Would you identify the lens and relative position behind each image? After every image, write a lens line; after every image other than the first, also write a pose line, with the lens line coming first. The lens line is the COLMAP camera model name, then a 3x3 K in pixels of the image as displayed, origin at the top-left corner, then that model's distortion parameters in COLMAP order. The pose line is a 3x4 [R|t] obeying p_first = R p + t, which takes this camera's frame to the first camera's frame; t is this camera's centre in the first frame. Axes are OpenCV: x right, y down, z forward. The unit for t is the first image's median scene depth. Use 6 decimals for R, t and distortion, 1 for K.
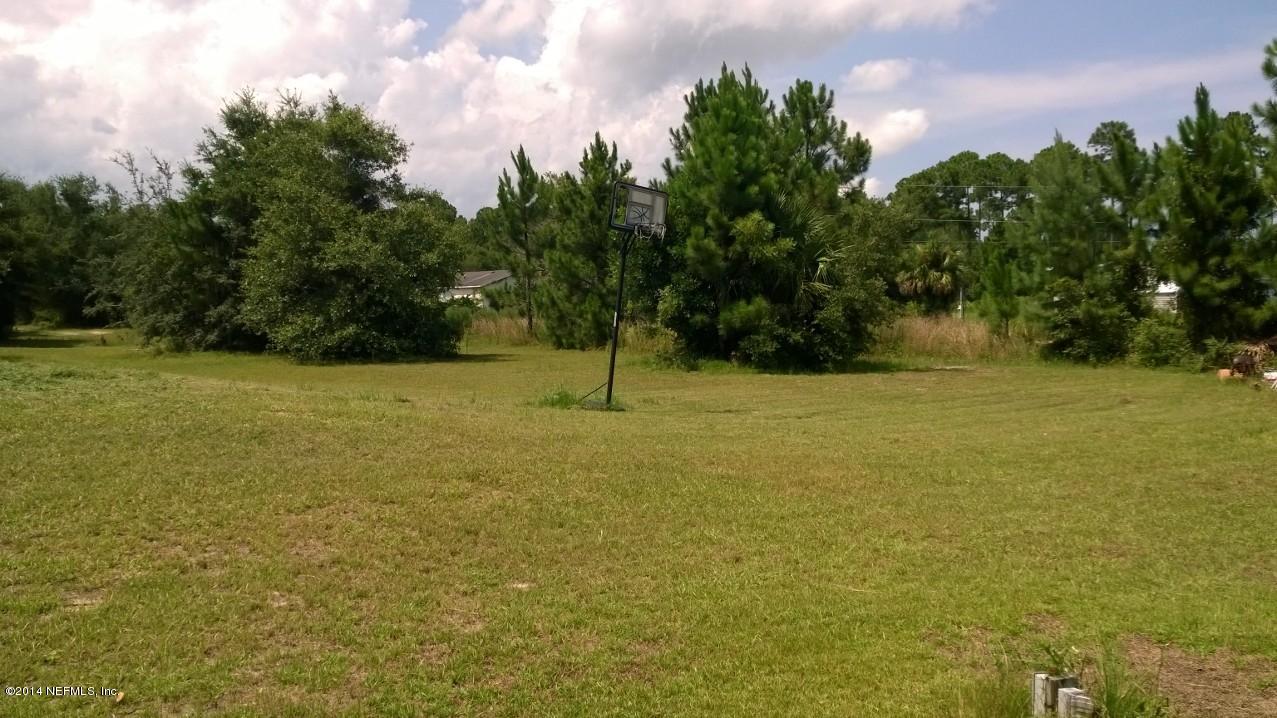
lens RADIAL K [[1112.3, 0, 637.7], [0, 1112.3, 360.2], [0, 0, 1]] dist [0.050046, -0.068203]
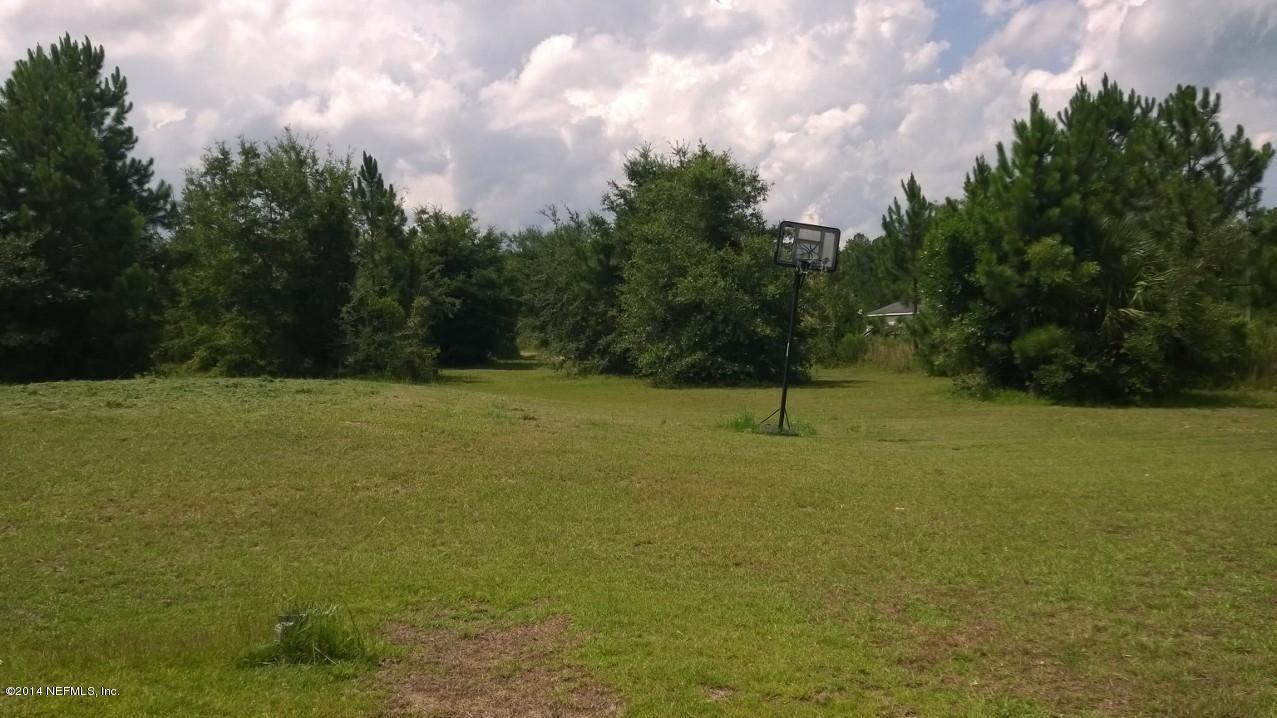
lens RADIAL K [[1112.3, 0, 634.2], [0, 1112.3, 361.2], [0, 0, 1]] dist [0.050046, -0.068203]
pose [[0.896295, 0.006776, -0.443407, 0.172581], [-0.016422, 0.999705, -0.017918, -0.002132], [0.443155, 0.023342, 0.896141, -0.012781]]
